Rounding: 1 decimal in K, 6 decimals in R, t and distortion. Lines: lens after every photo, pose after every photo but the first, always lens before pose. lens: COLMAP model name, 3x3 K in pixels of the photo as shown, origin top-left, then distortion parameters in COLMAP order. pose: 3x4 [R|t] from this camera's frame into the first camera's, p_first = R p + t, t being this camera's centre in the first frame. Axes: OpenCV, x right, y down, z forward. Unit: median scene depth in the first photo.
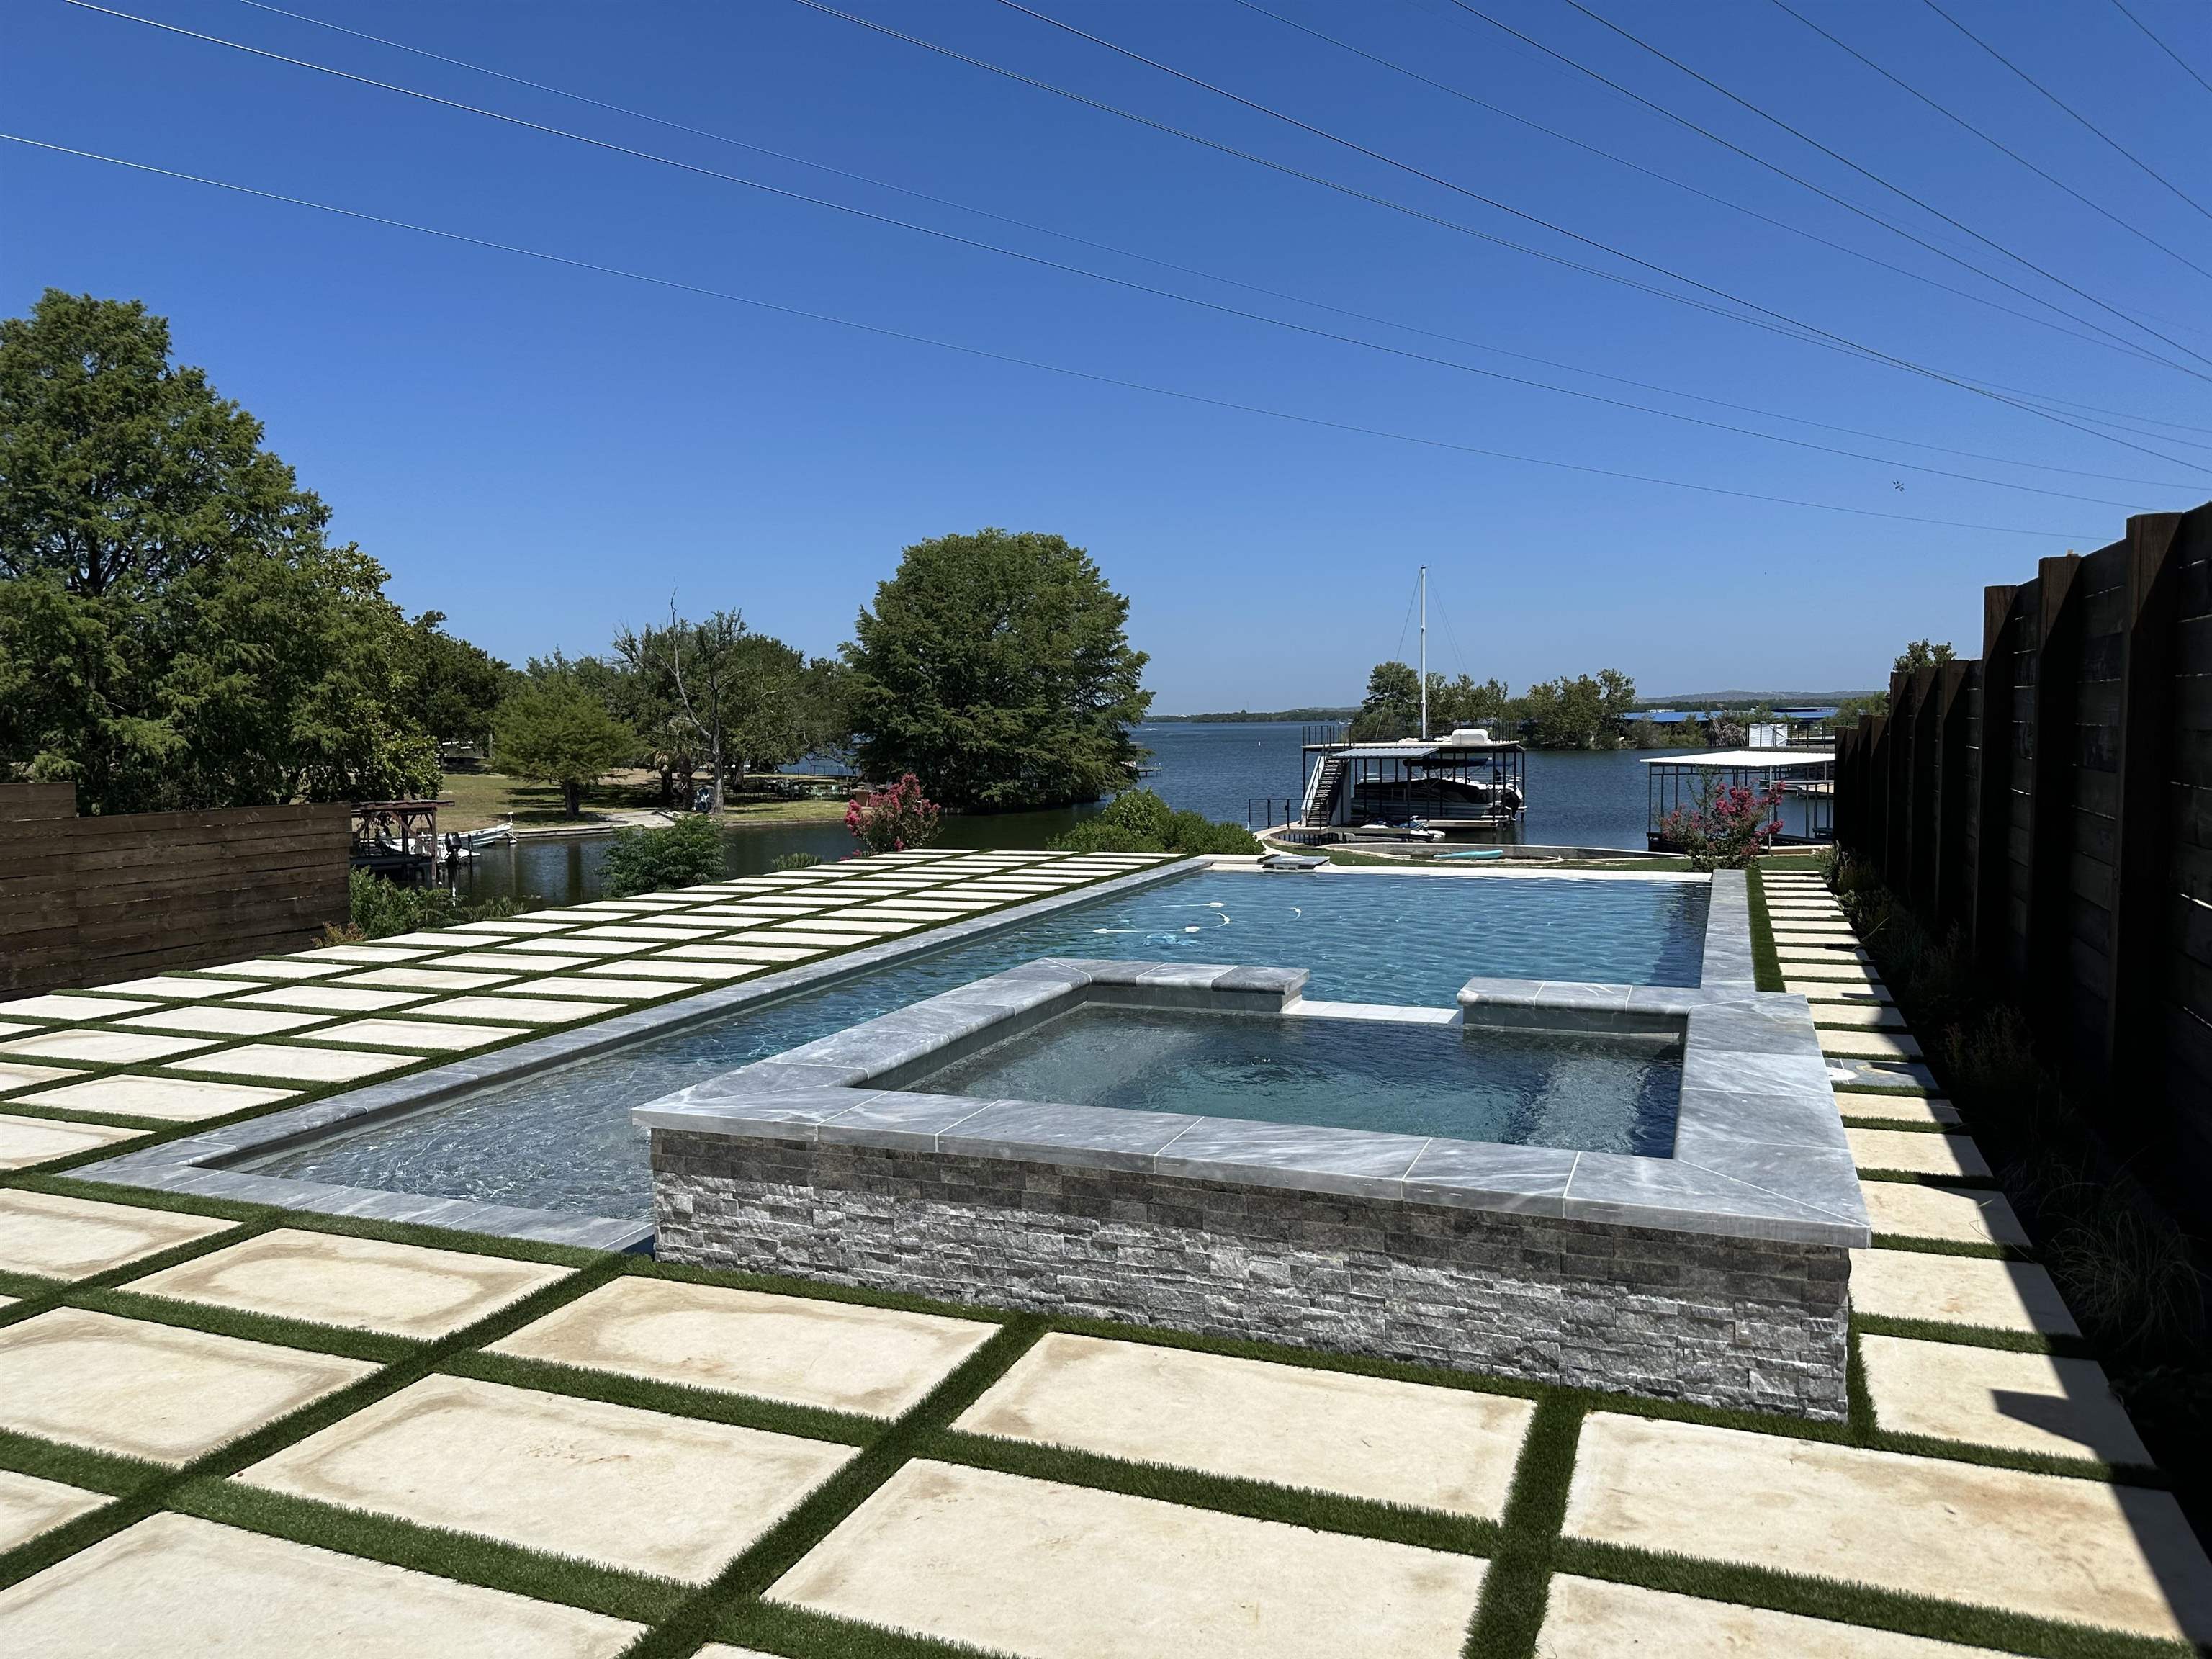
lens RADIAL K [[1572.0, 0, 1094.0], [0, 1572.0, 846.2], [0, 0, 1]] dist [0.113957, -0.150895]
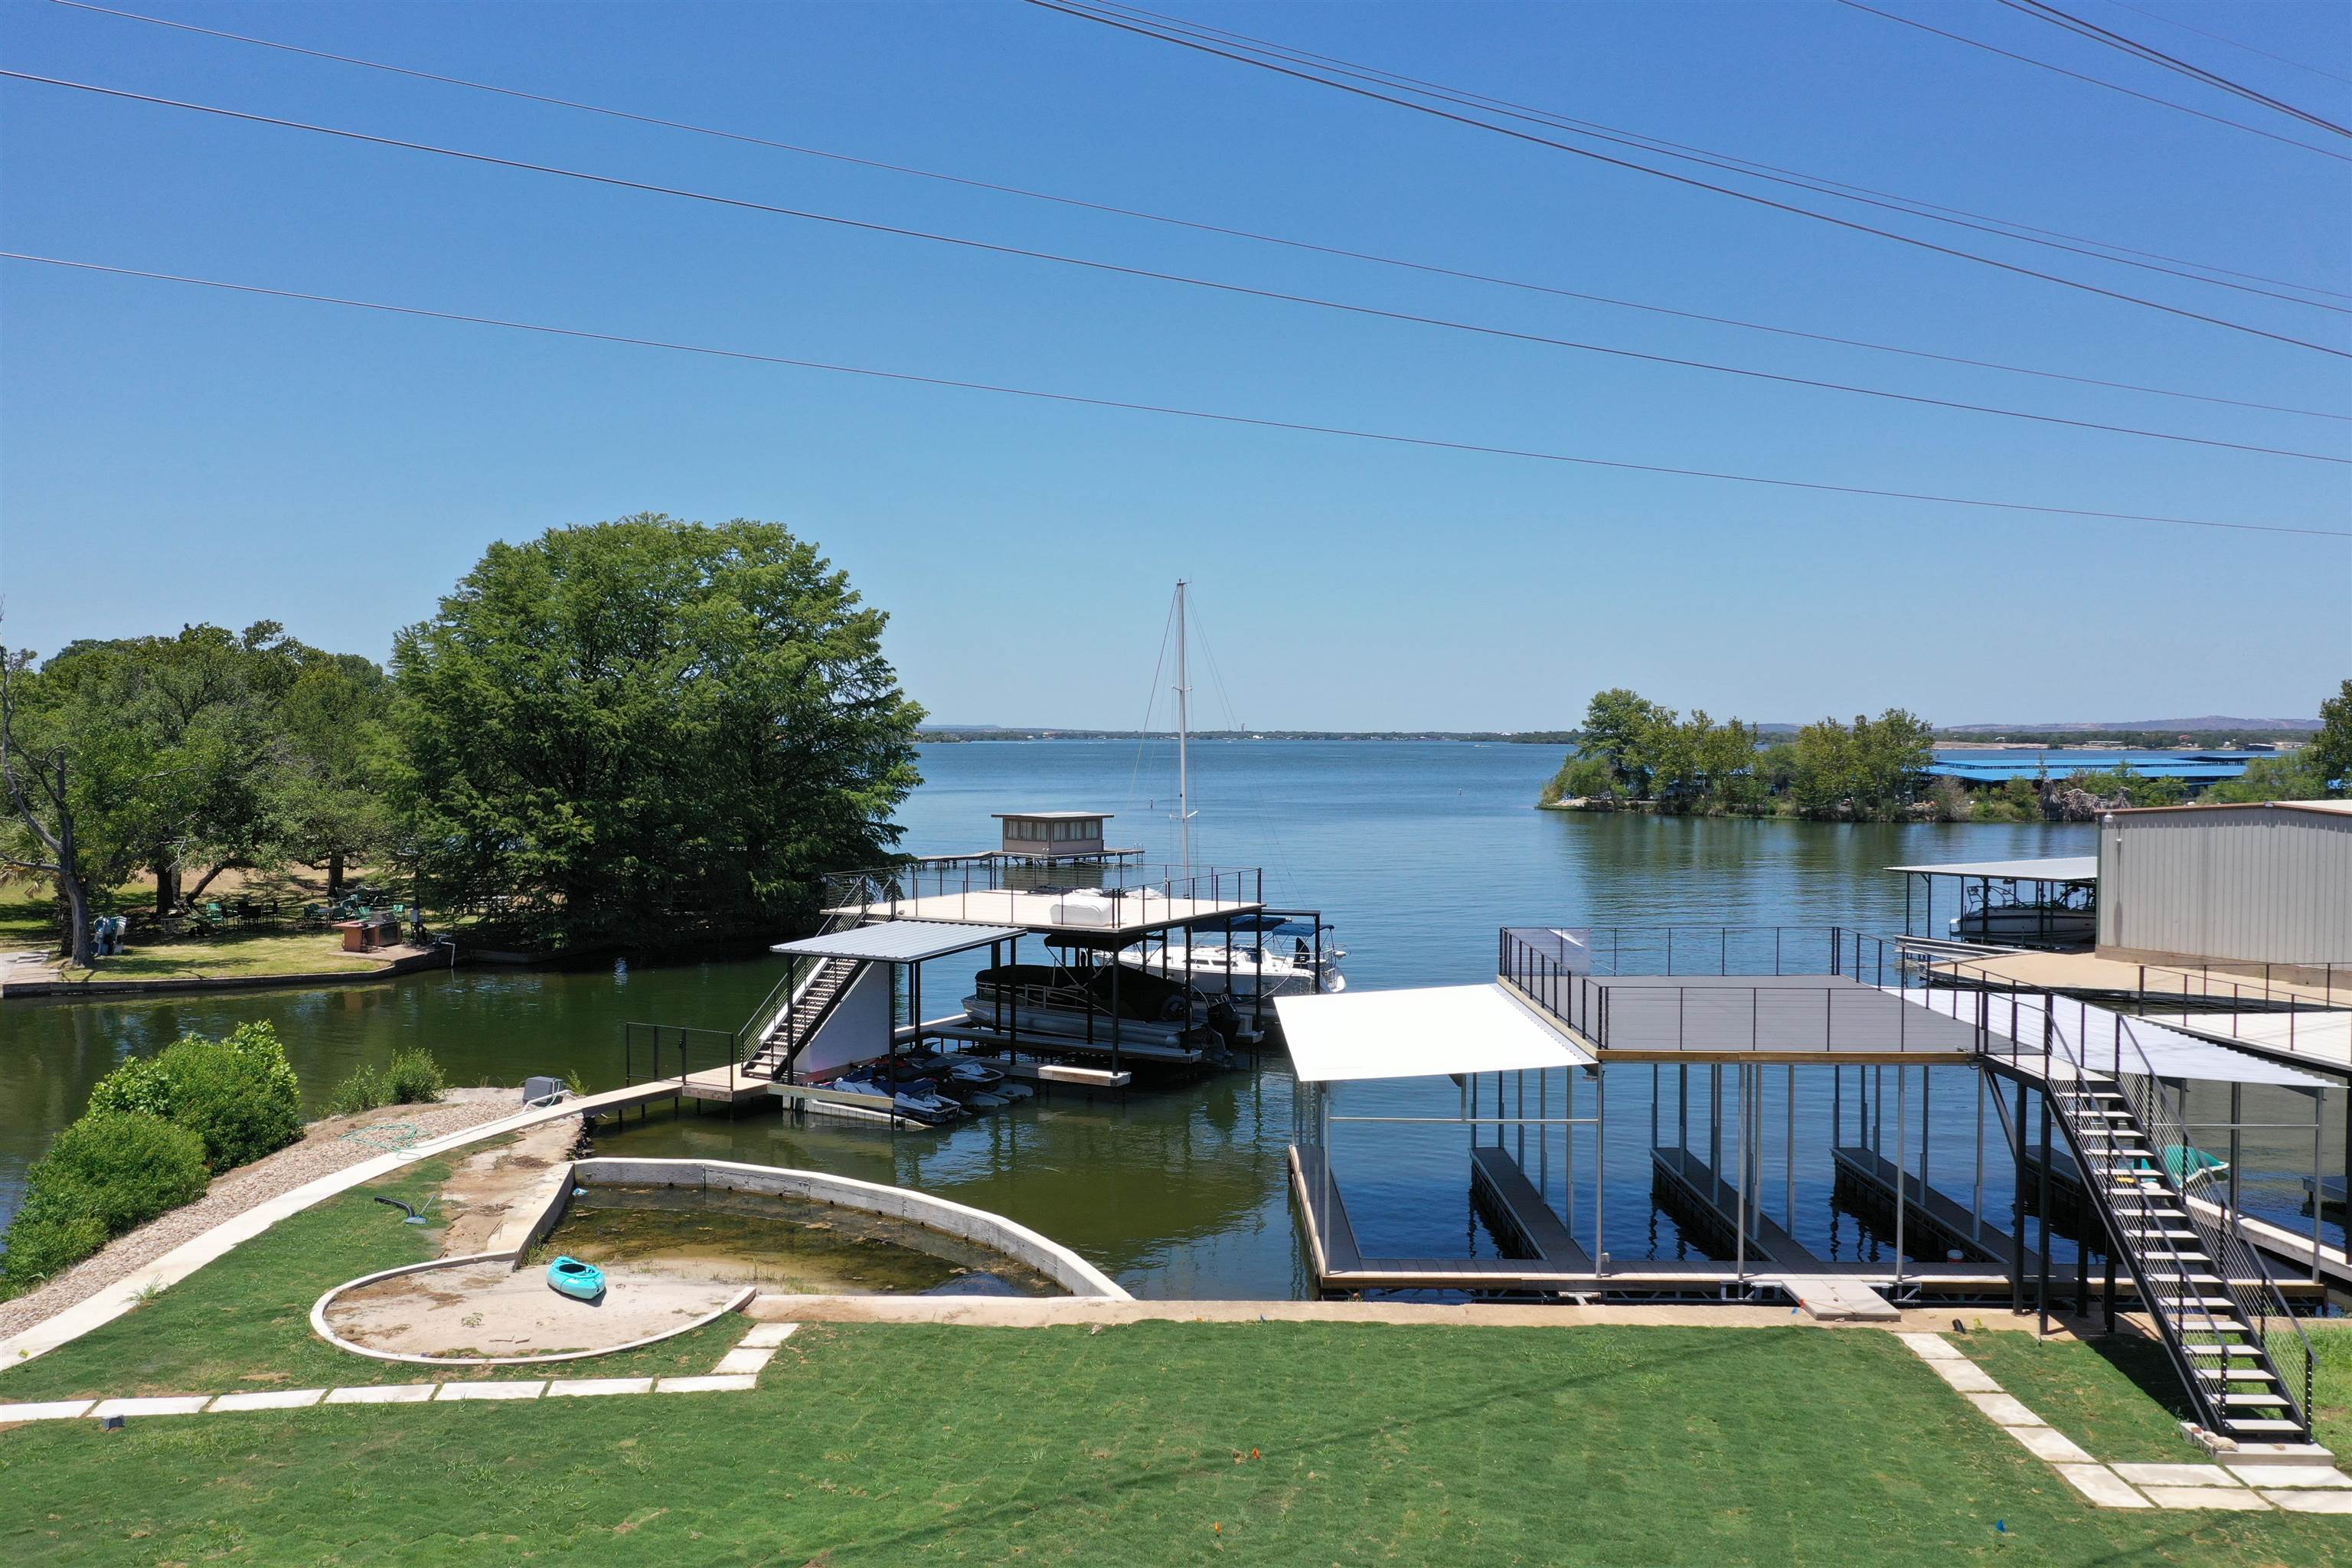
lens RADIAL K [[1917.7, 0, 1243.8], [0, 1917.7, 780.6], [0, 0, 1]] dist [-0.053629, 0.000128]
pose [[0.995945, 0.019451, -0.087837, 0.267865], [-0.024418, 0.998141, -0.055833, -0.060980], [0.086587, 0.057751, 0.994569, 0.295154]]
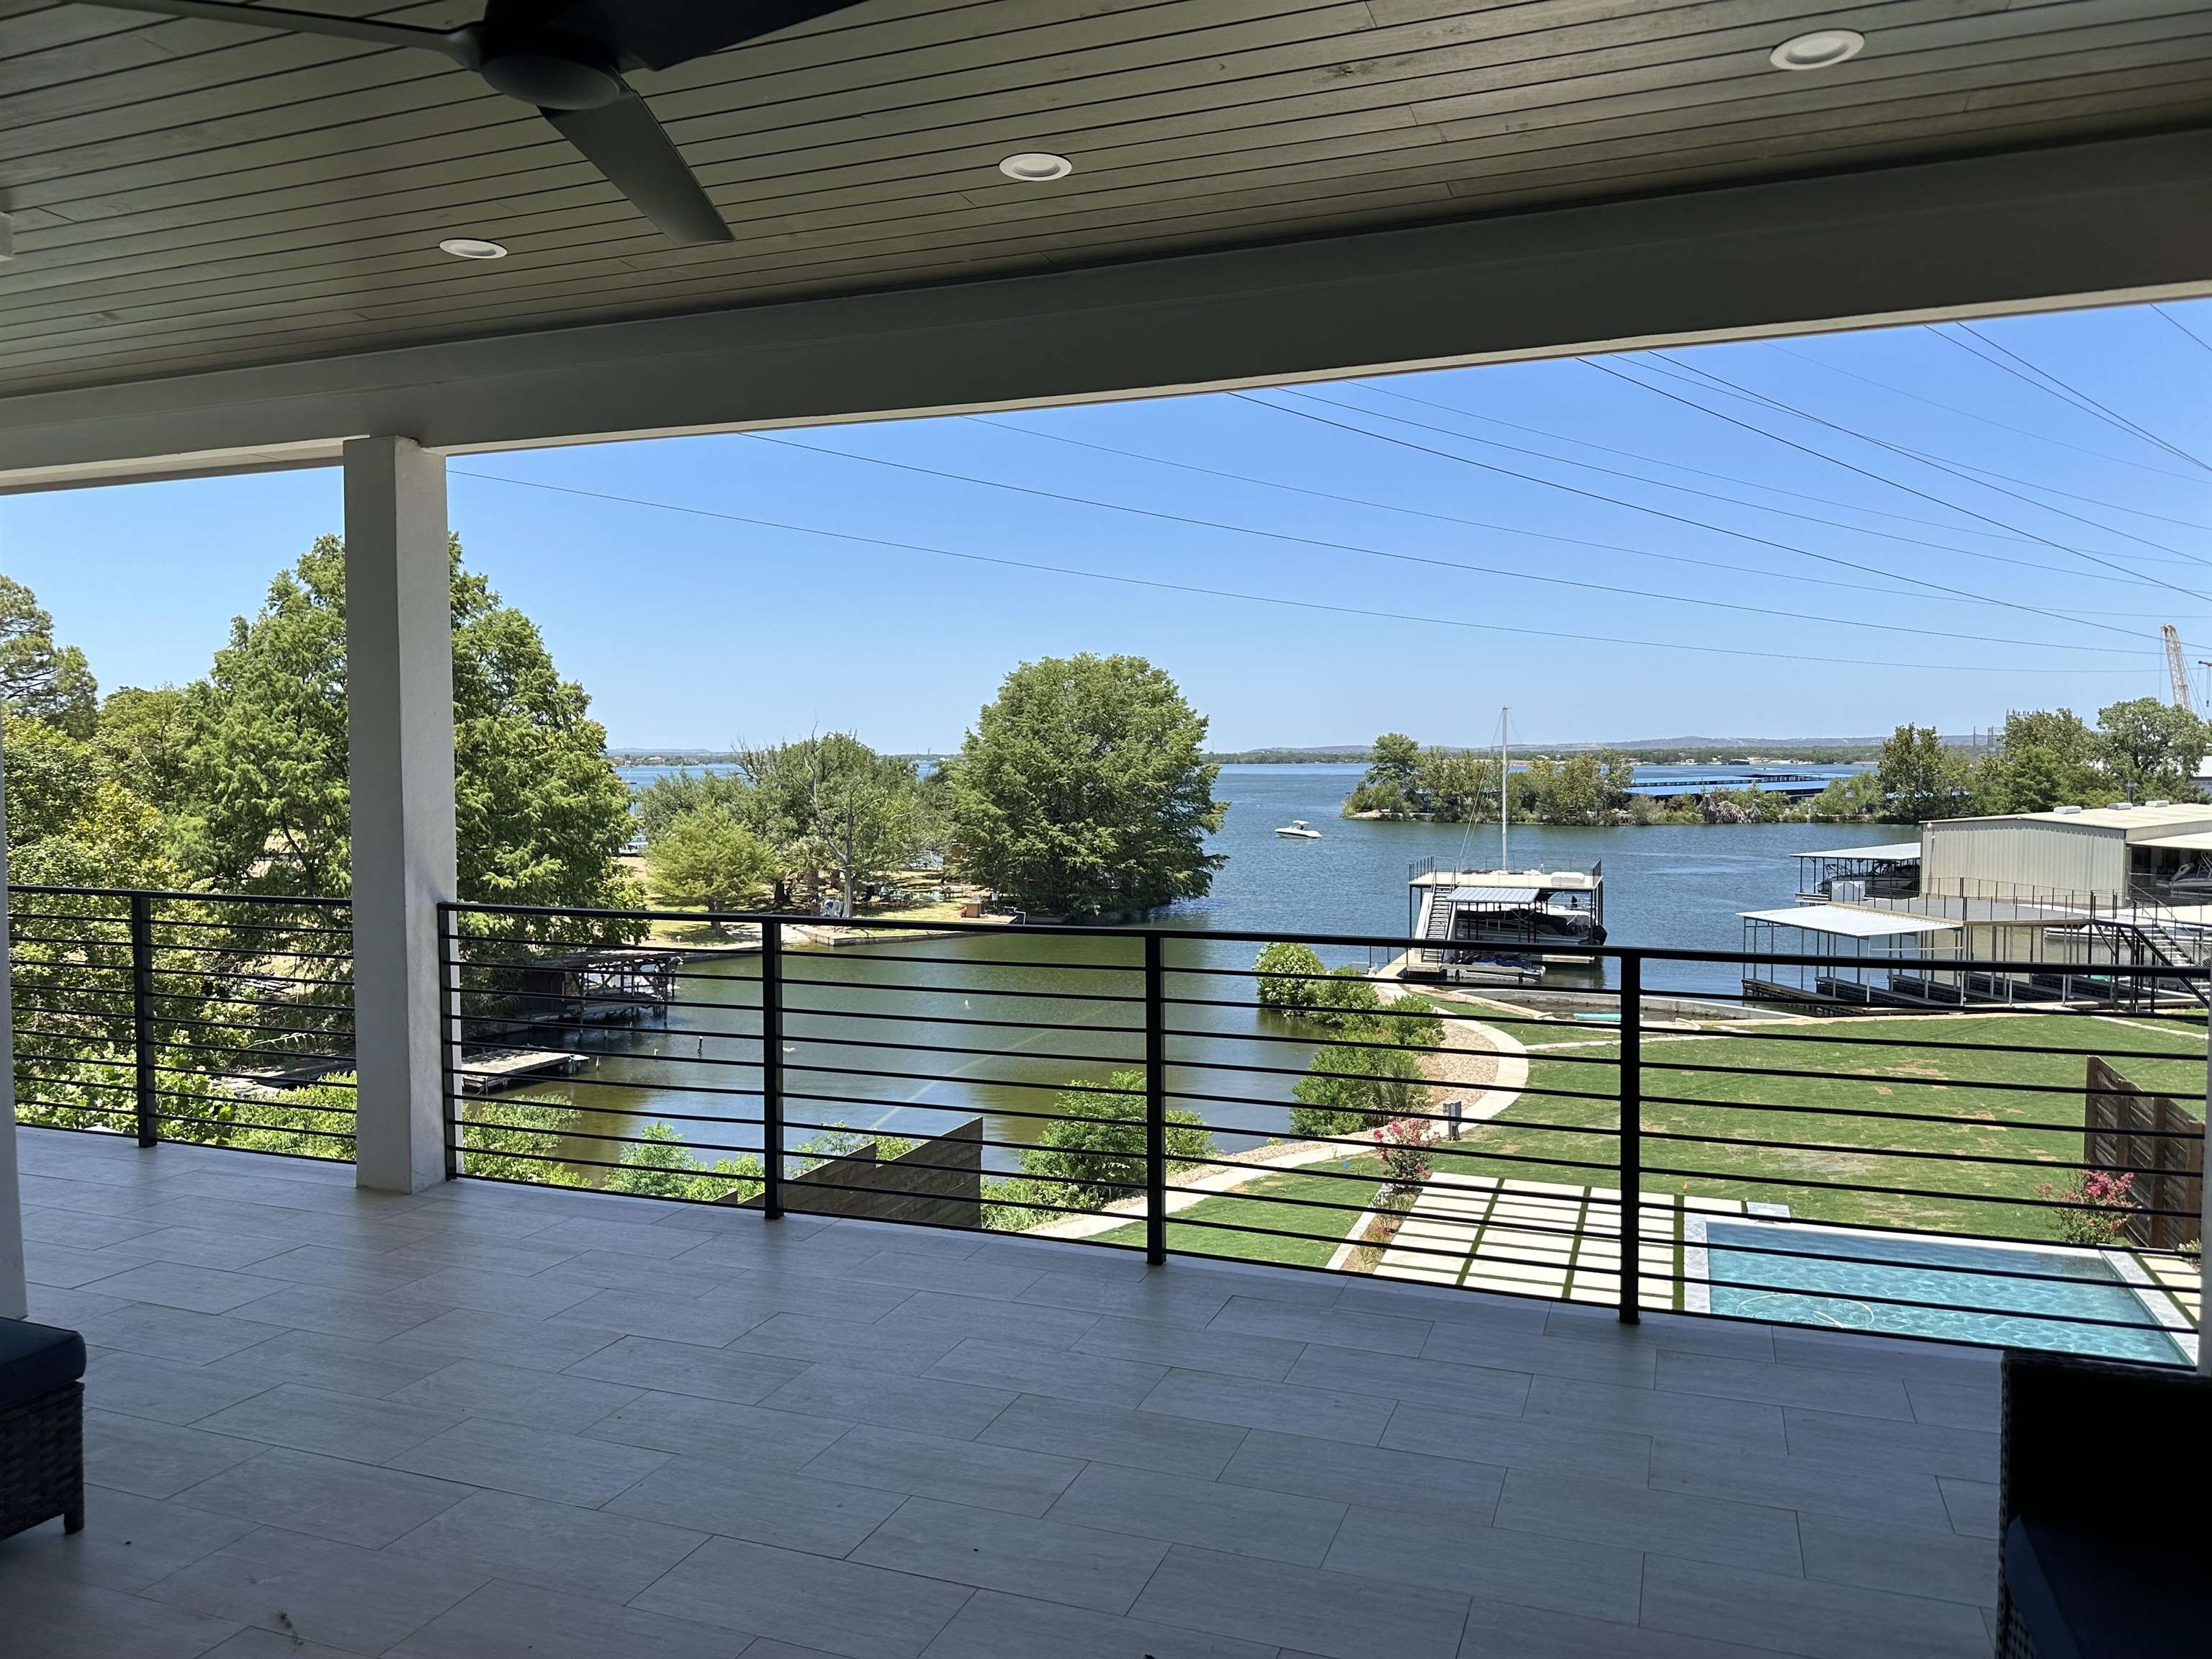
lens RADIAL K [[1572.0, 0, 1094.0], [0, 1572.0, 846.2], [0, 0, 1]] dist [0.113957, -0.150895]
pose [[0.999737, 0.007886, 0.021518, -0.088836], [-0.007349, 0.999662, -0.024932, -0.047685], [-0.021707, 0.024768, 0.999458, -0.072468]]
